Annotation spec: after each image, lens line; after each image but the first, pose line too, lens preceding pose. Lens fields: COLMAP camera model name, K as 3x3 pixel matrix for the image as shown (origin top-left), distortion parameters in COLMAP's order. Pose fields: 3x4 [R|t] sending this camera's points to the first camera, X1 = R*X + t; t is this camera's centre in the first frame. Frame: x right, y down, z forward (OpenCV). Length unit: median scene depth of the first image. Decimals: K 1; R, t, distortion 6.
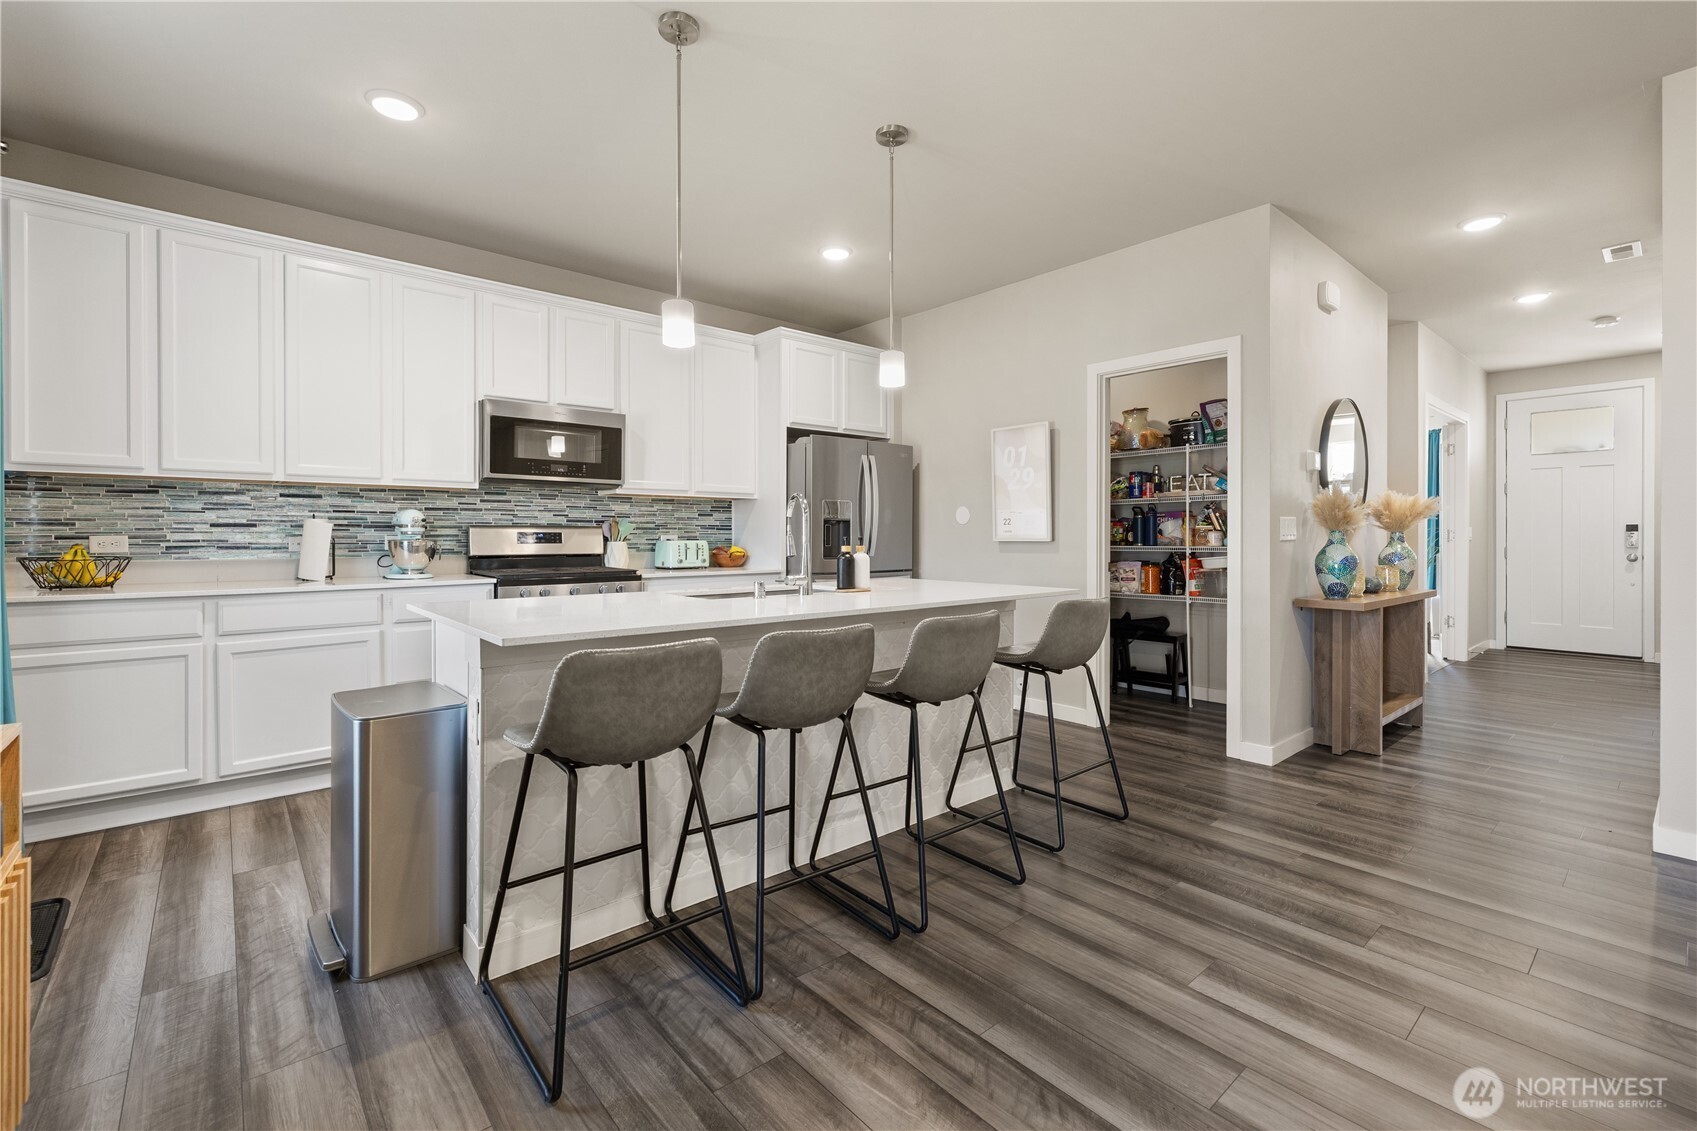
lens RADIAL K [[731.5, 0, 828.9], [0, 731.5, 534.9], [0, 0, 1]] dist [0.004604, -0.001371]
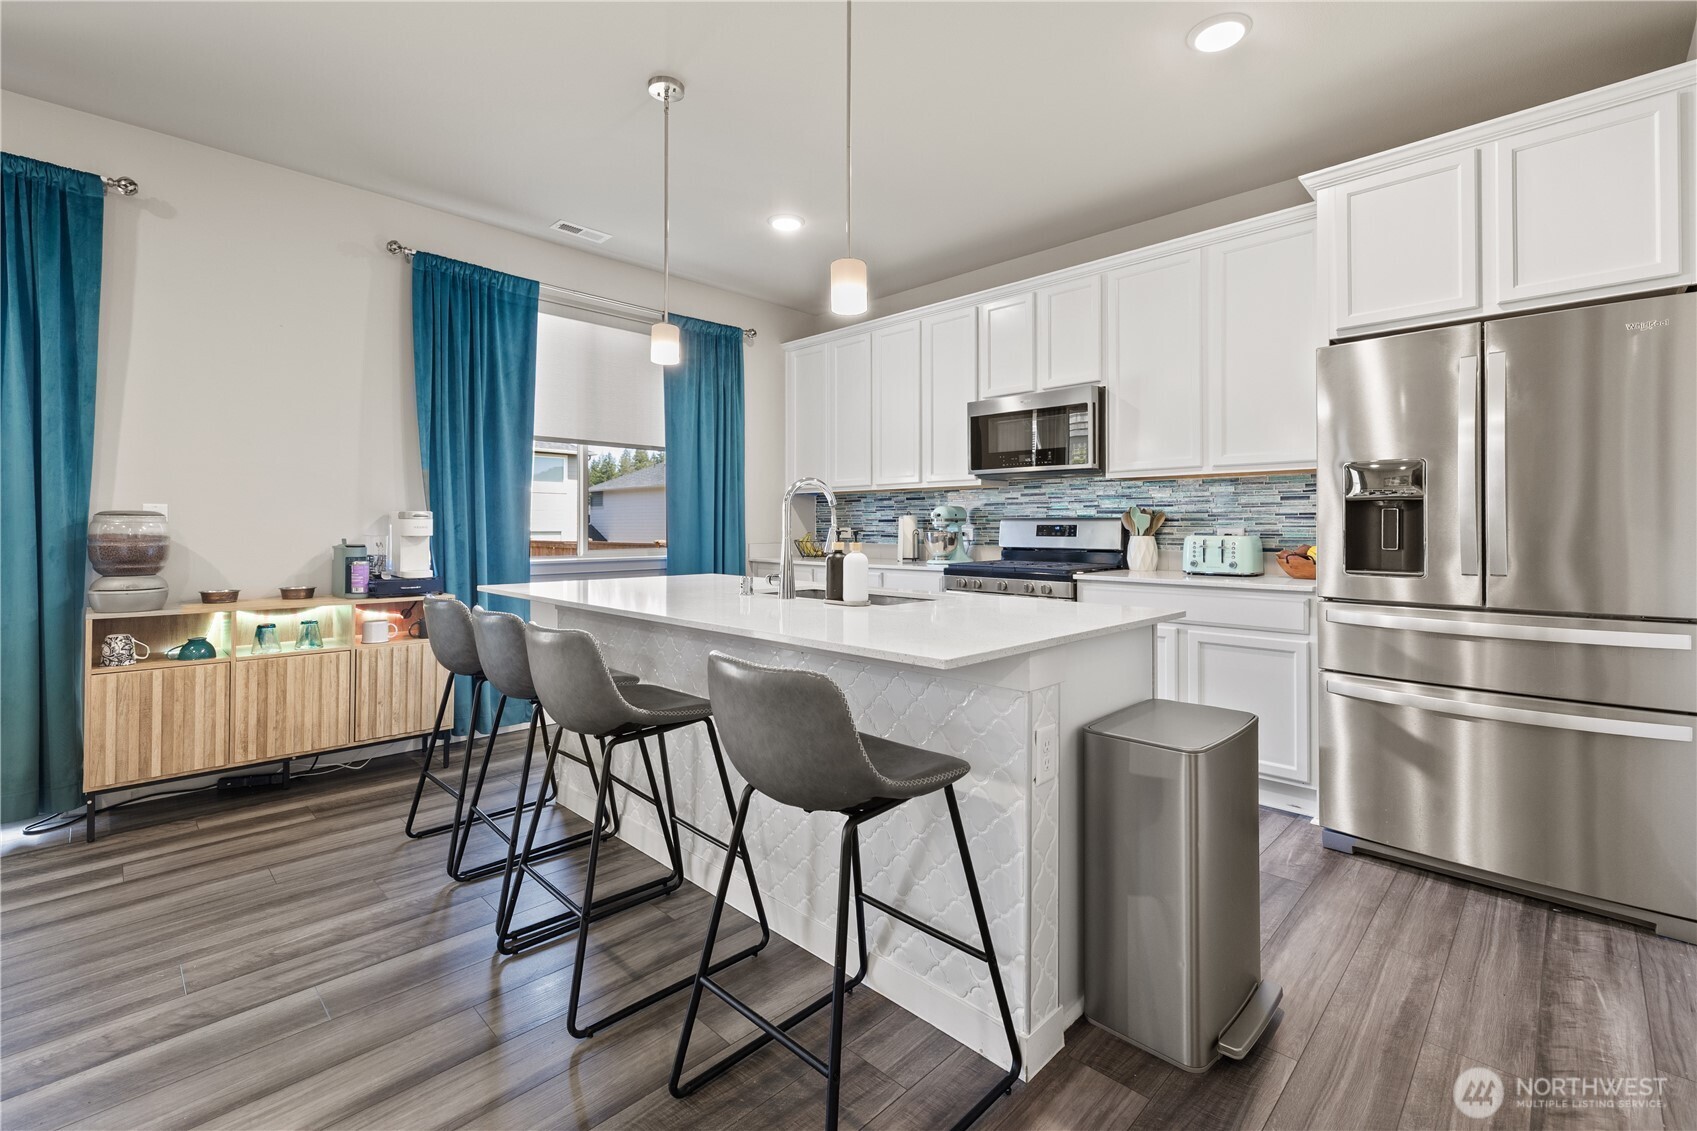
lens RADIAL K [[731.5, 0, 858.9], [0, 731.5, 519.7], [0, 0, 1]] dist [0.004604, -0.001371]
pose [[0.110579, -0.011529, -0.993800, 0.544732], [-0.002606, 0.999926, -0.011891, 0.001745], [0.993864, 0.003905, 0.110540, 0.662269]]
